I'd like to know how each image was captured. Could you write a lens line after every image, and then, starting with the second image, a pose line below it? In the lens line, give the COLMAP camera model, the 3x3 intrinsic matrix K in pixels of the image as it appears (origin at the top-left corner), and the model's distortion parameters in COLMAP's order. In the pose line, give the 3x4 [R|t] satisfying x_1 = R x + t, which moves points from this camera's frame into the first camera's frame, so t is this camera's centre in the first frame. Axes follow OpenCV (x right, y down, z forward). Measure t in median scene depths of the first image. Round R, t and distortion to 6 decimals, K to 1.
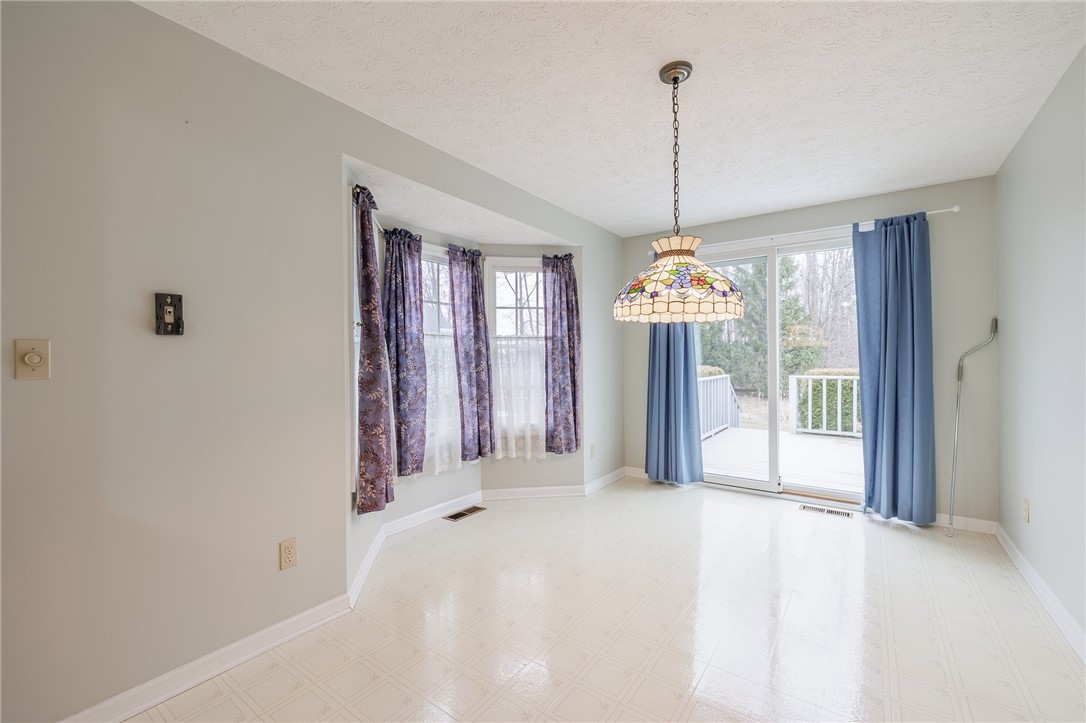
lens RADIAL K [[456.0, 0, 540.3], [0, 456.0, 361.4], [0, 0, 1]] dist [-0.002517, 0.000101]
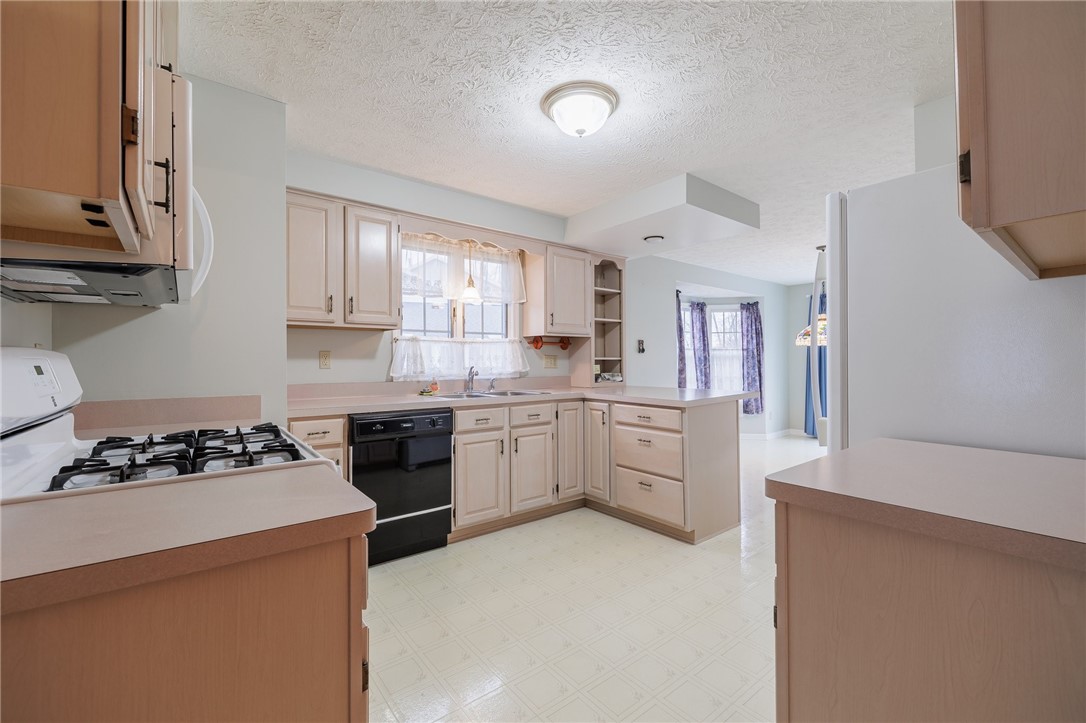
lens RADIAL K [[456.0, 0, 544.3], [0, 456.0, 360.3], [0, 0, 1]] dist [-0.002517, 0.000101]
pose [[0.961990, 0.001147, -0.273083, -0.249267], [-0.003907, 0.999947, -0.009565, 0.010885], [0.273058, 0.010268, 0.961943, -0.931404]]
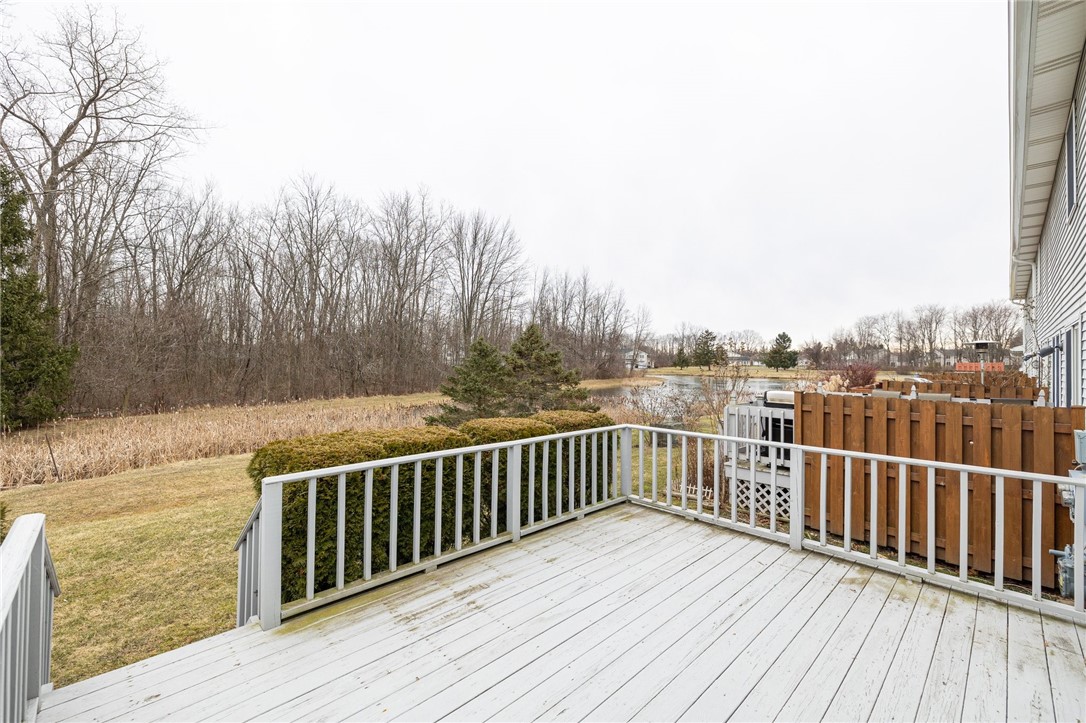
lens RADIAL K [[456.0, 0, 542.8], [0, 456.0, 357.5], [0, 0, 1]] dist [-0.002517, 0.000101]
pose [[0.177861, 0.014356, 0.983951, 0.249772], [0.002241, 0.999885, -0.014994, -0.077726], [-0.984053, 0.004872, 0.177808, 0.836917]]
